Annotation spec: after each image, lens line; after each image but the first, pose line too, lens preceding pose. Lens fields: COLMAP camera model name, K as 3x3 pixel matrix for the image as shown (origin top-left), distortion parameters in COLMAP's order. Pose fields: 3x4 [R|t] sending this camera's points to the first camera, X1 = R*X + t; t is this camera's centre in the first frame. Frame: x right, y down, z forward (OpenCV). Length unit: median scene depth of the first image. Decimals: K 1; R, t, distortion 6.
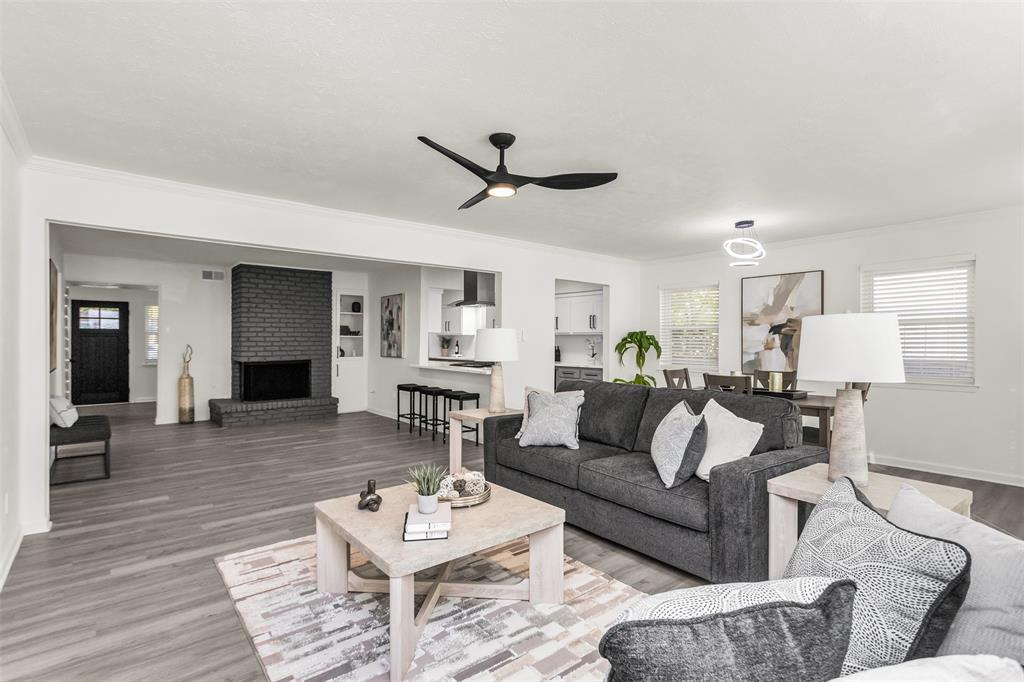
lens RADIAL K [[493.7, 0, 513.5], [0, 493.7, 340.5], [0, 0, 1]] dist [0.005718, -0.000036]
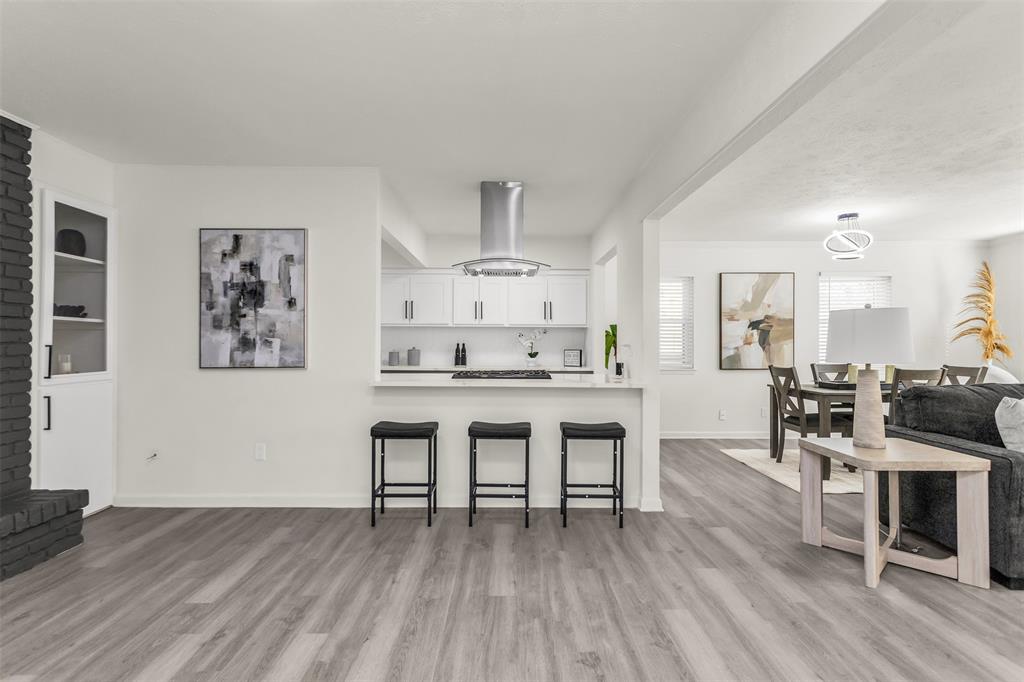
lens RADIAL K [[493.7, 0, 511.6], [0, 493.7, 340.9], [0, 0, 1]] dist [0.005718, -0.000036]
pose [[0.632904, 0.001423, 0.774229, -0.485547], [-0.000896, 0.999999, -0.001106, 0.010231], [-0.774230, 0.000007, 0.632905, 0.594953]]
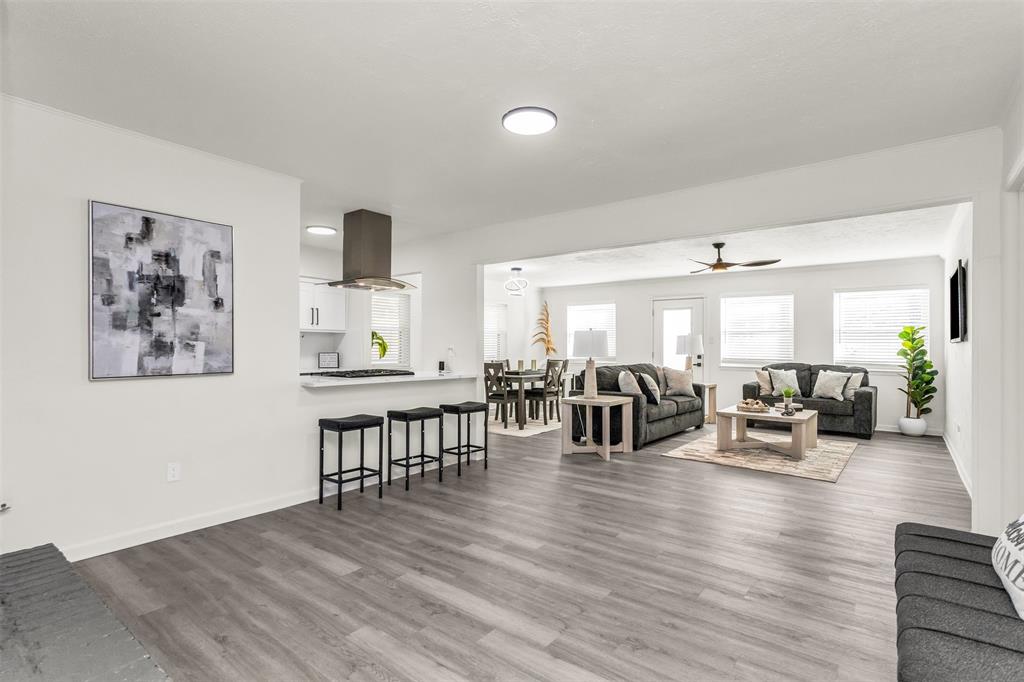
lens RADIAL K [[493.7, 0, 512.5], [0, 493.7, 345.2], [0, 0, 1]] dist [0.005718, -0.000036]
pose [[-0.212612, 0.000651, 0.977137, -0.740941], [-0.005143, 0.999985, -0.001785, 0.009868], [-0.977123, -0.005405, -0.212605, 0.902469]]
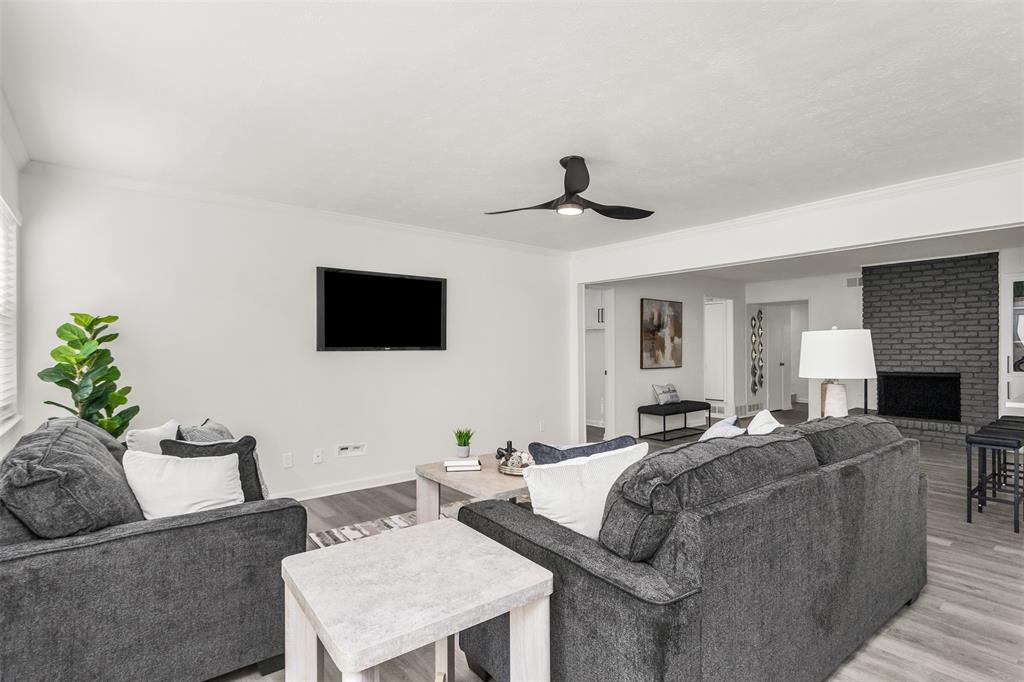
lens RADIAL K [[493.7, 0, 505.2], [0, 493.7, 346.6], [0, 0, 1]] dist [0.005718, -0.000036]
pose [[-0.016427, 0.000382, -0.999865, 0.418136], [0.002013, 0.999998, 0.000349, -0.004543], [0.999863, -0.002007, -0.016428, 0.340104]]
